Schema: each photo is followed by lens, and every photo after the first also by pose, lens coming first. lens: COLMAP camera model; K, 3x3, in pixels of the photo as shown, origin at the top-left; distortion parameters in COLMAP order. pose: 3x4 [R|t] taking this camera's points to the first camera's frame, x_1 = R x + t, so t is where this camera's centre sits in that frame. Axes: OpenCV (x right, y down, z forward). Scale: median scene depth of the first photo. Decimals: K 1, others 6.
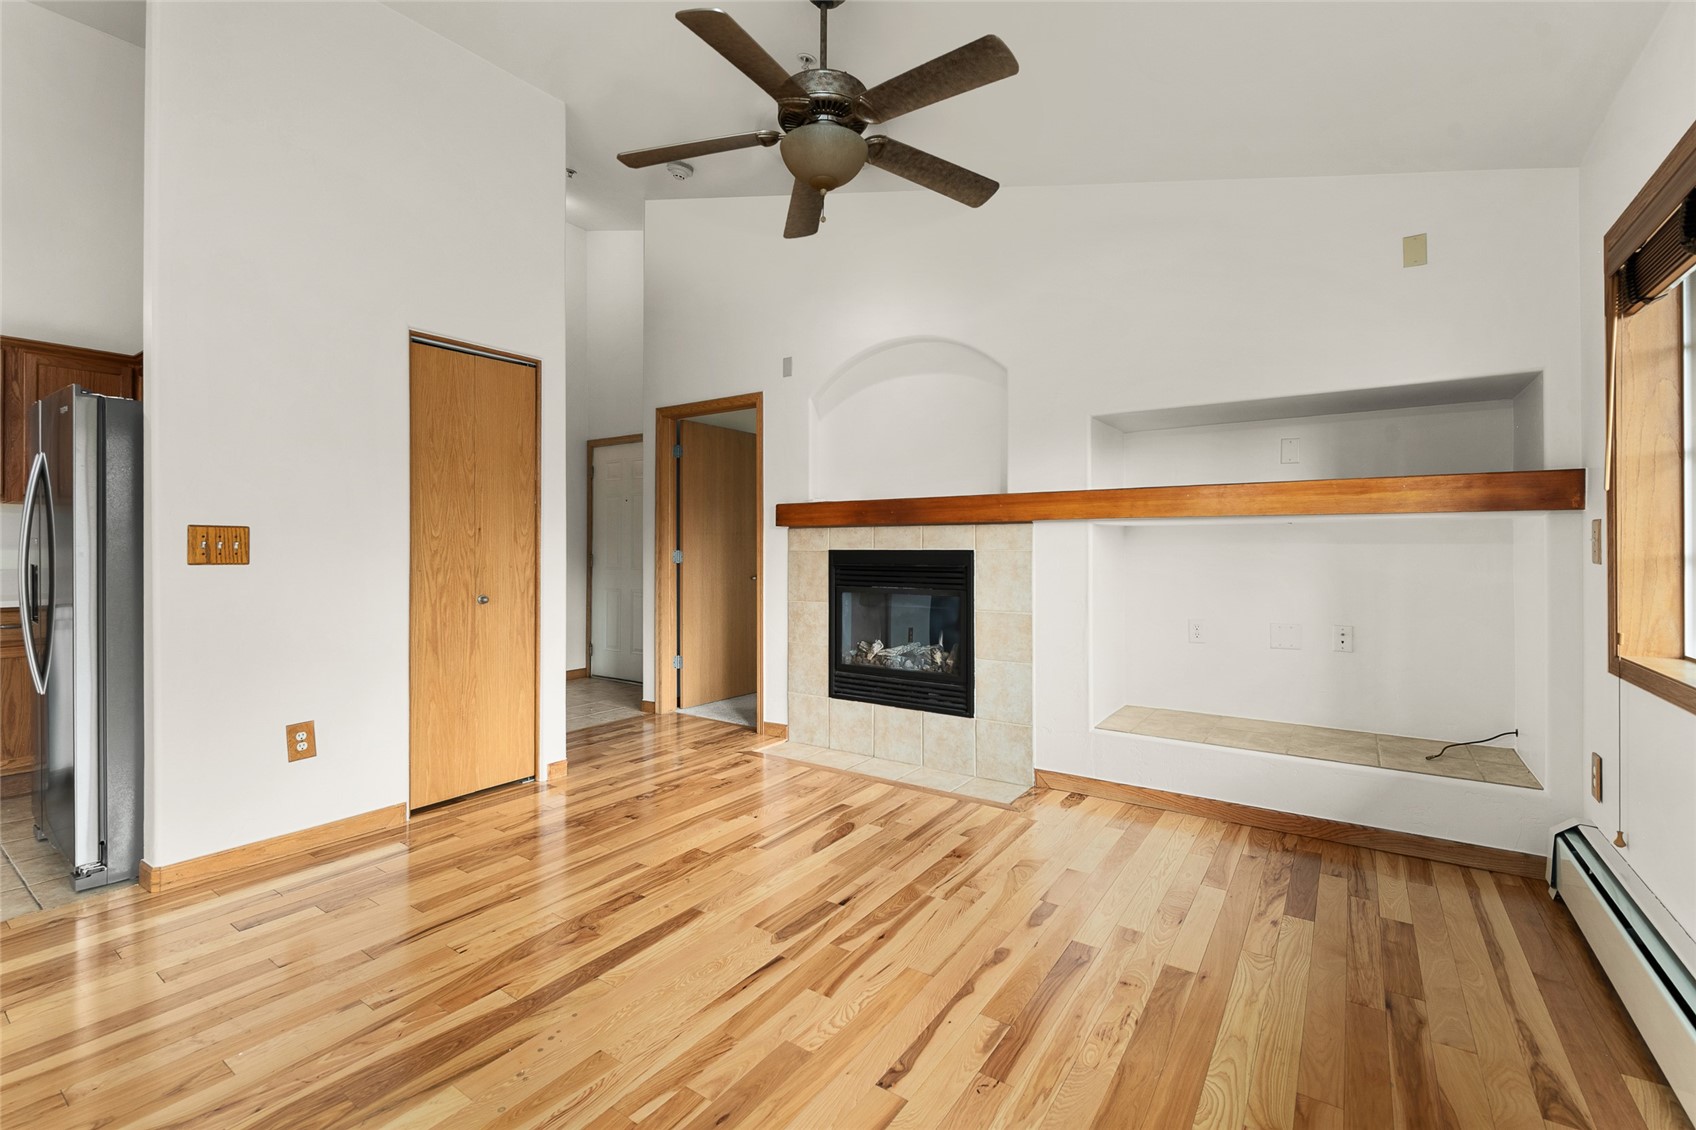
lens RADIAL K [[728.6, 0, 852.7], [0, 728.6, 547.5], [0, 0, 1]] dist [0.005304, -0.004327]
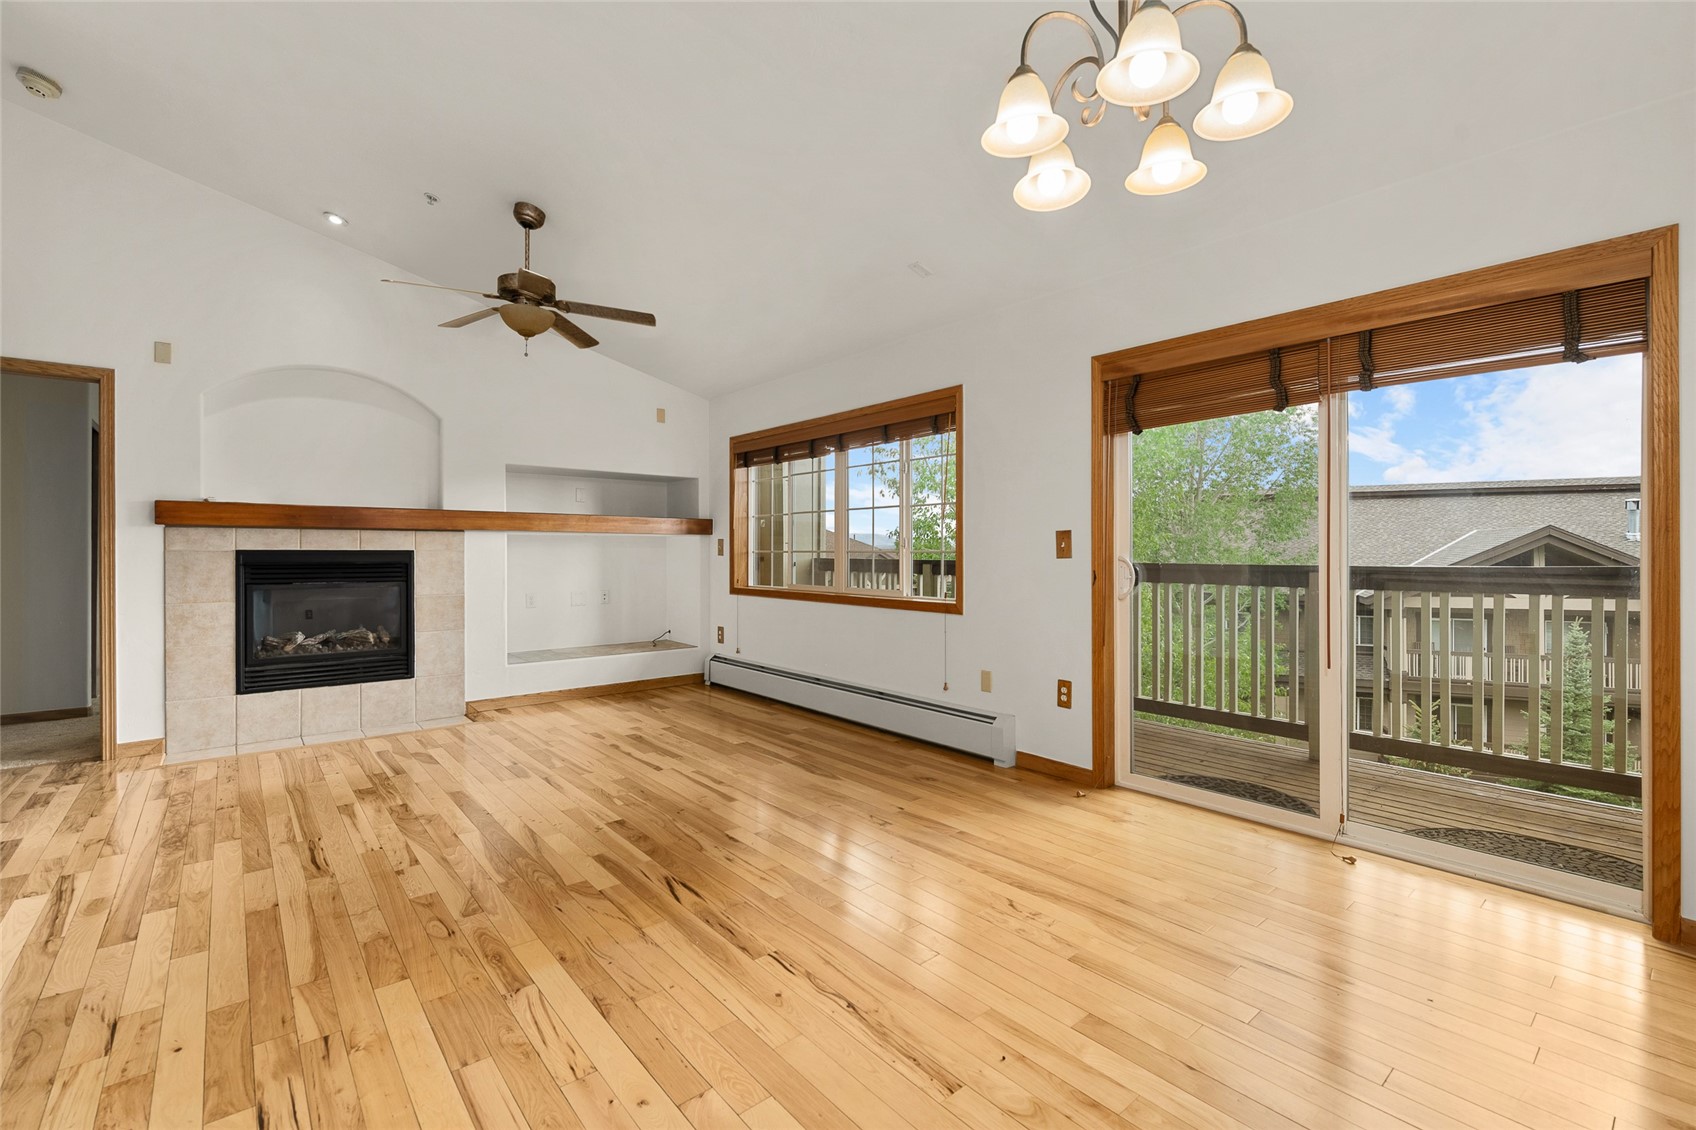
lens RADIAL K [[733.9, 0, 847.1], [0, 733.9, 550.9], [0, 0, 1]] dist [0.003439, -0.003781]
pose [[0.266184, -0.000829, 0.963922, -1.038980], [-0.003960, 0.999990, 0.001954, -0.001261], [-0.963914, -0.004337, 0.266178, -0.122286]]
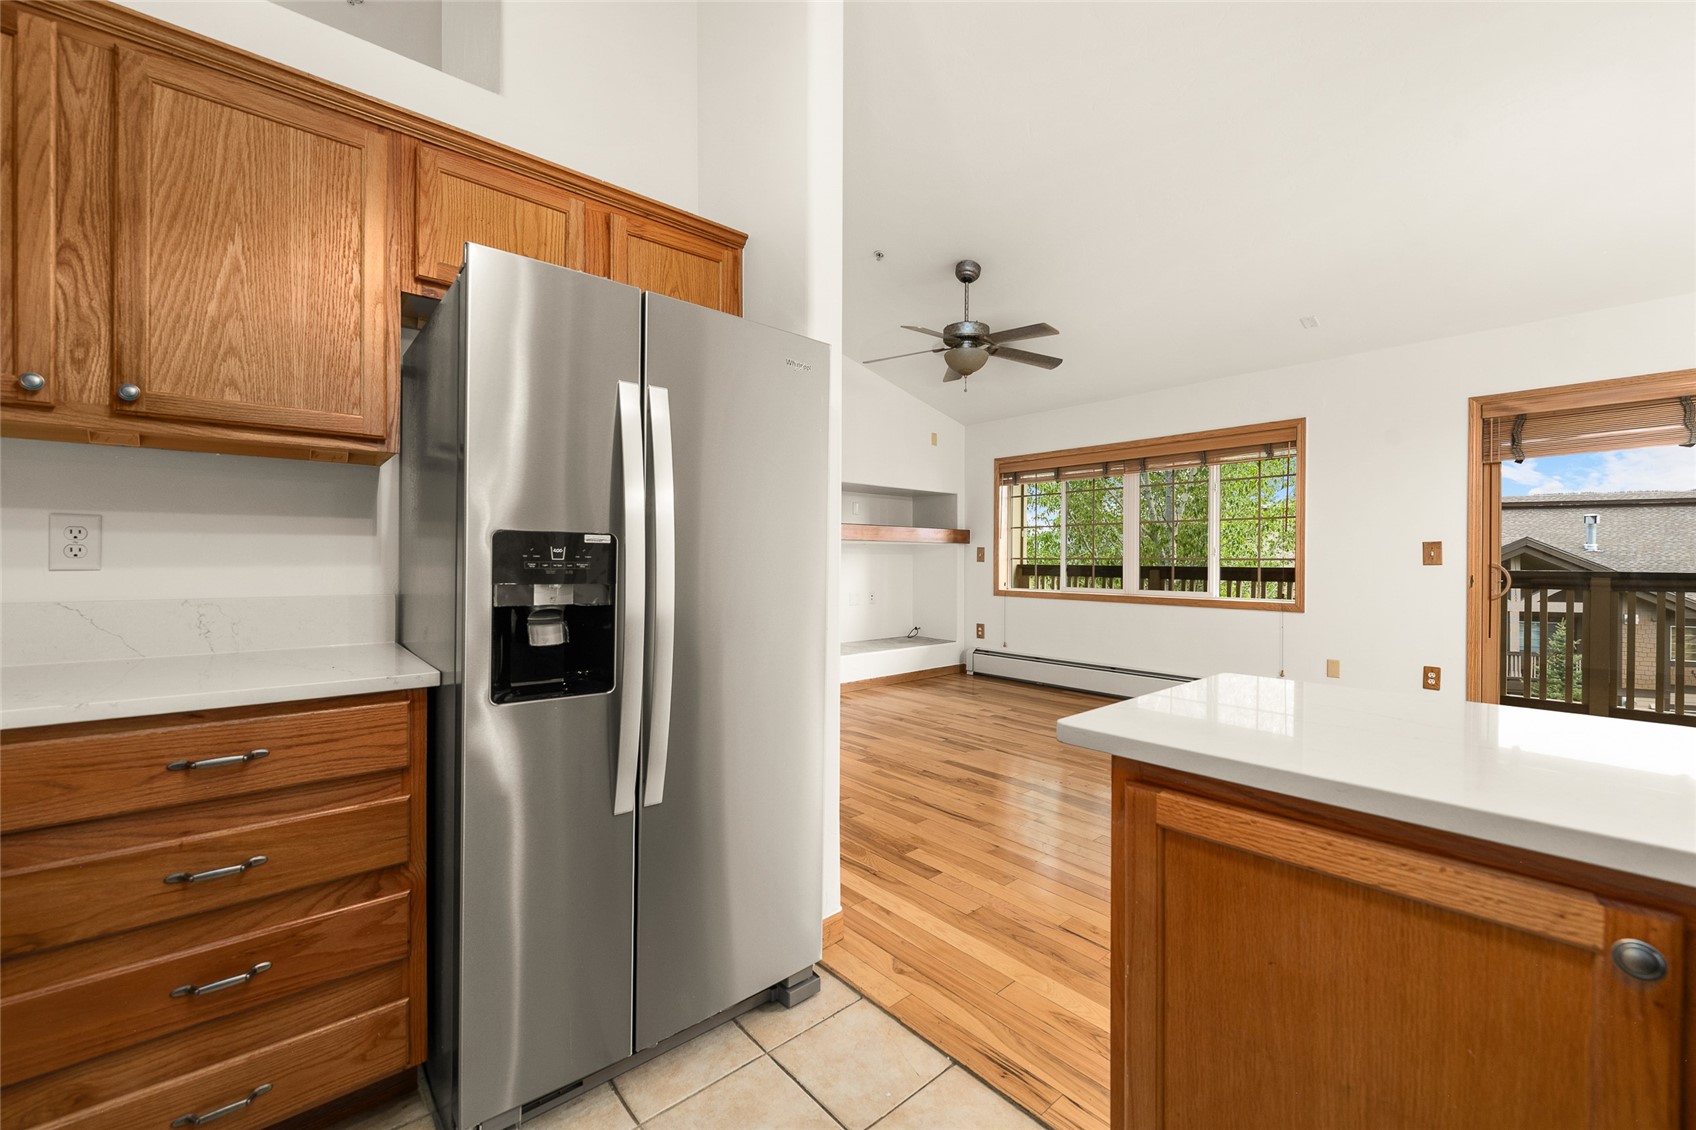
lens RADIAL K [[670.8, 0, 851.4], [0, 670.8, 560.0], [0, 0, 1]] dist [0.002016, -0.003203]
pose [[0.245012, -0.003561, 0.969514, -1.323465], [-0.007162, 0.999959, 0.005483, 0.002302], [-0.969494, -0.008287, 0.244976, 0.593965]]
